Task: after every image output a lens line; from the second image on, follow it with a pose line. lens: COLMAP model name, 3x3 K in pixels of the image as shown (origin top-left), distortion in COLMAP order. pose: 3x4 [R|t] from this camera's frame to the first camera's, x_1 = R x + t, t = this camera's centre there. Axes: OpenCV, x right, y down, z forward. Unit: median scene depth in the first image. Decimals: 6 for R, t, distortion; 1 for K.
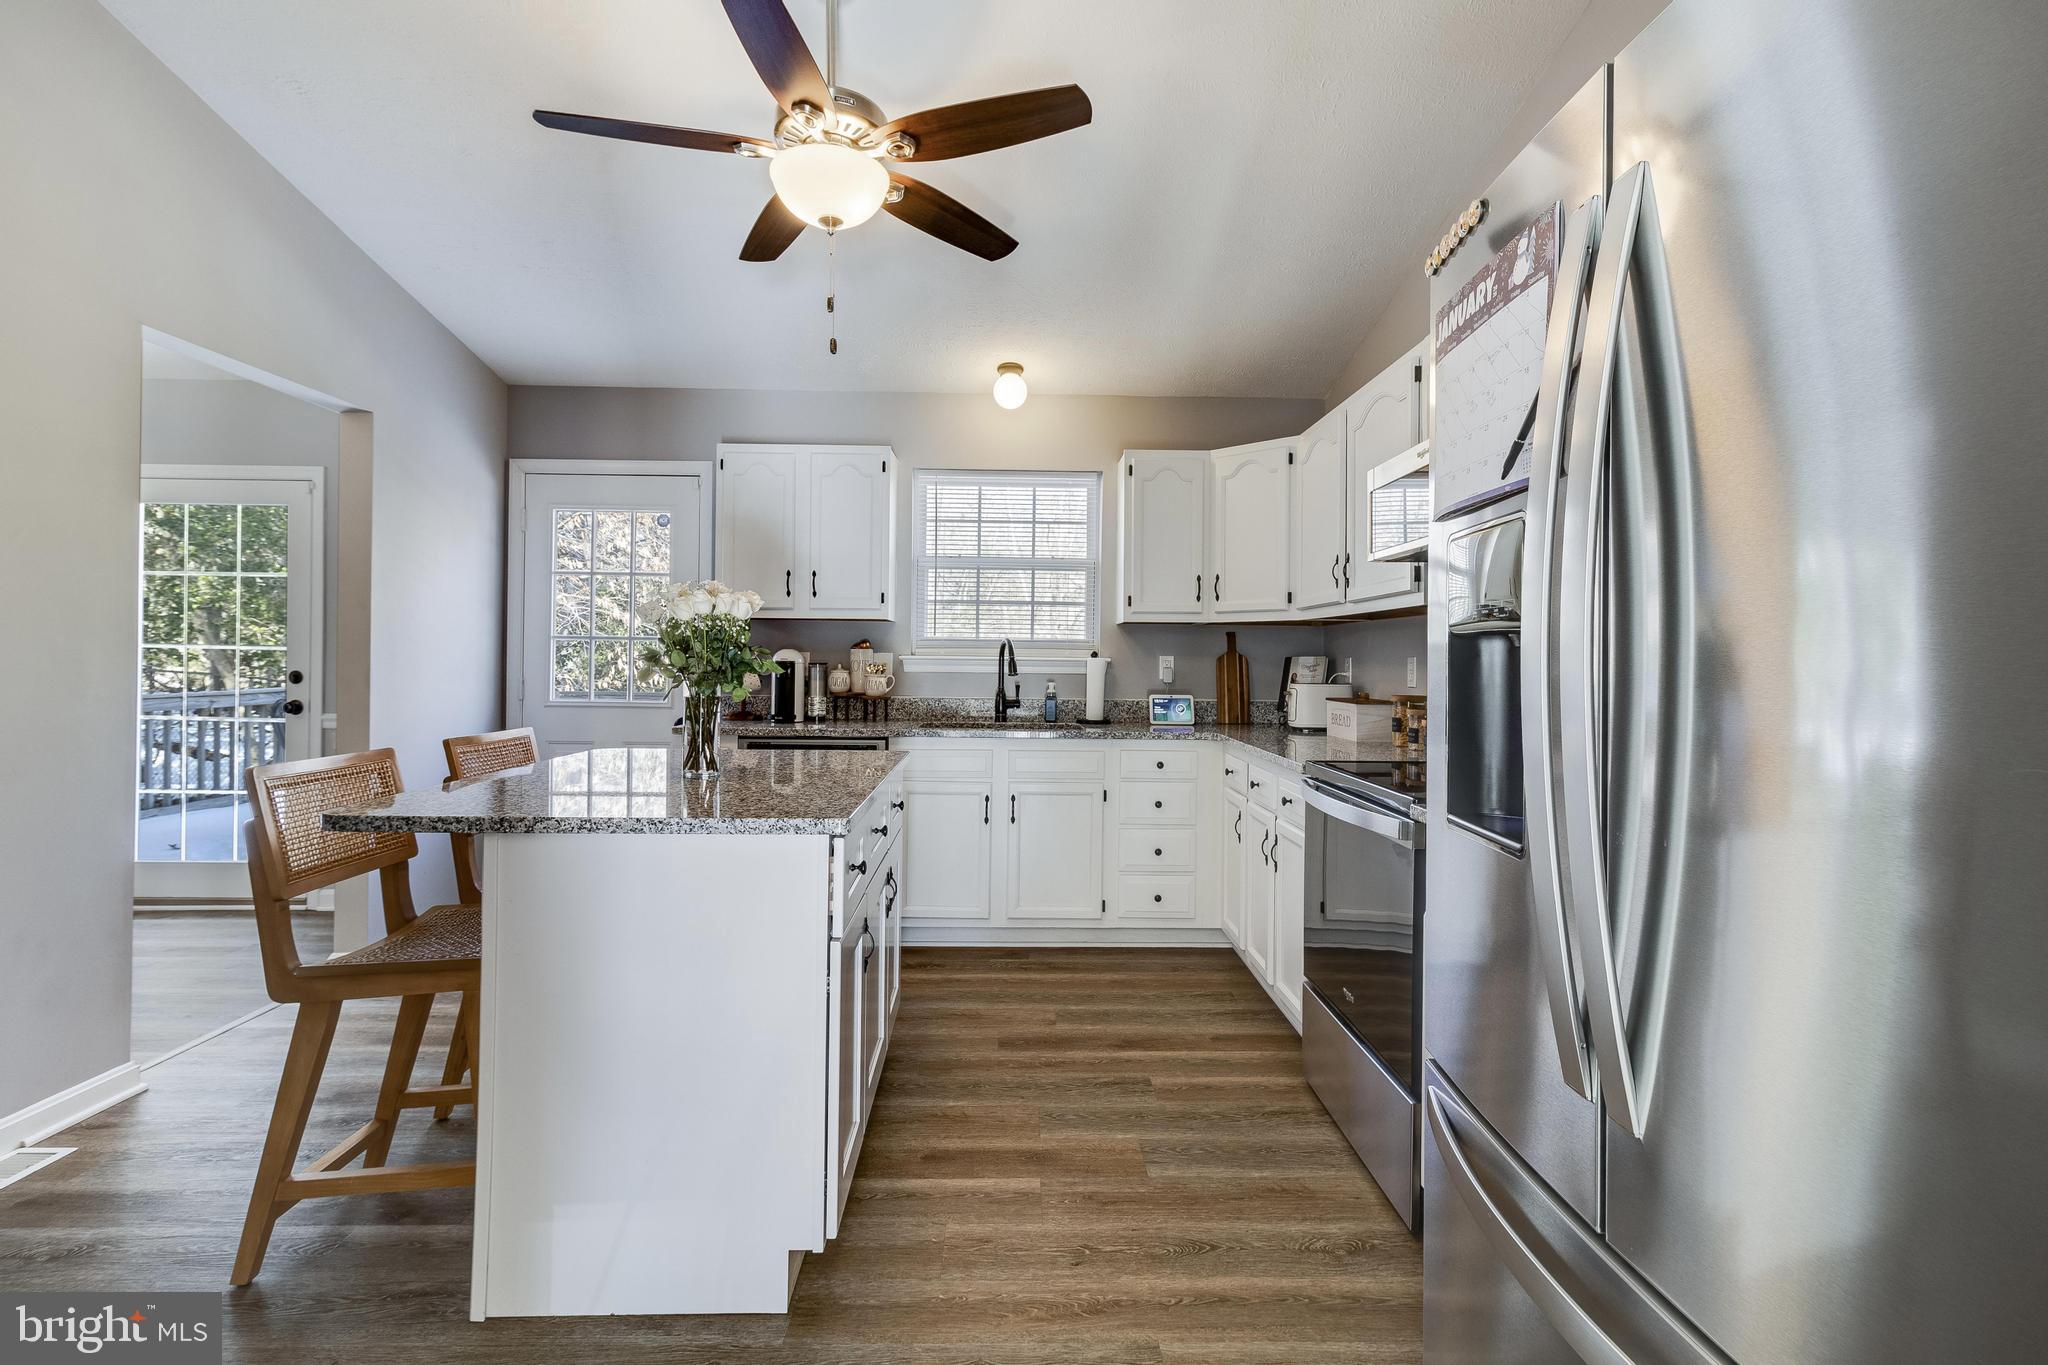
lens RADIAL K [[969.4, 0, 1025.5], [0, 969.4, 659.7], [0, 0, 1]] dist [0.008887, -0.001382]
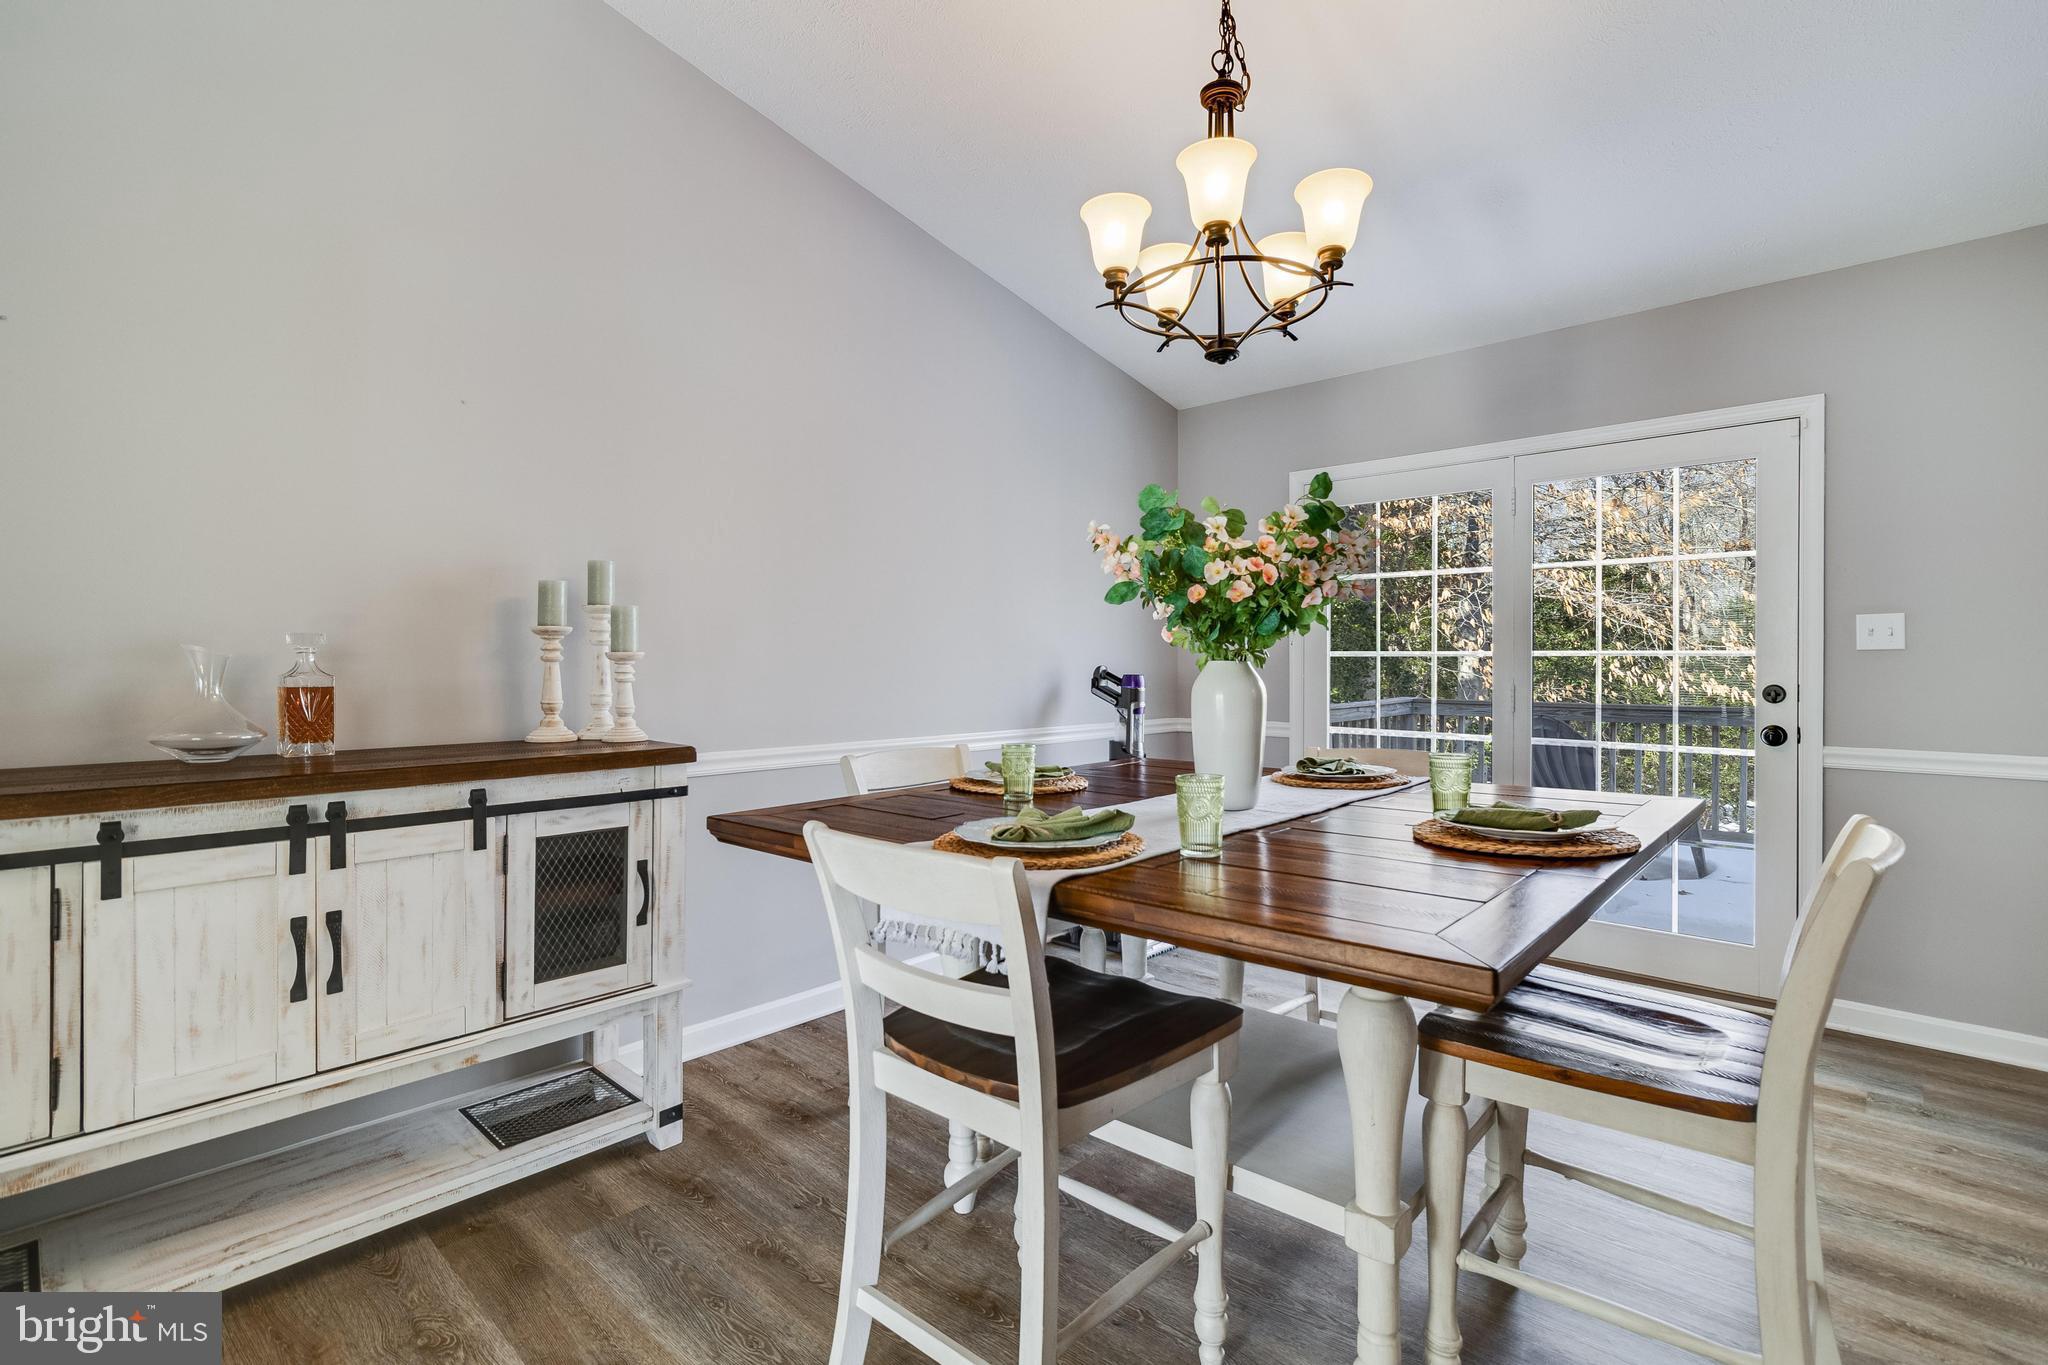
lens RADIAL K [[952.2, 0, 1058.6], [0, 952.2, 658.8], [0, 0, 1]] dist [0.004501, -0.000060]
pose [[0.735342, -0.010940, -0.677608, -0.865931], [0.008563, 0.999940, -0.006851, -0.010048], [0.677642, -0.000765, 0.735392, 0.159419]]
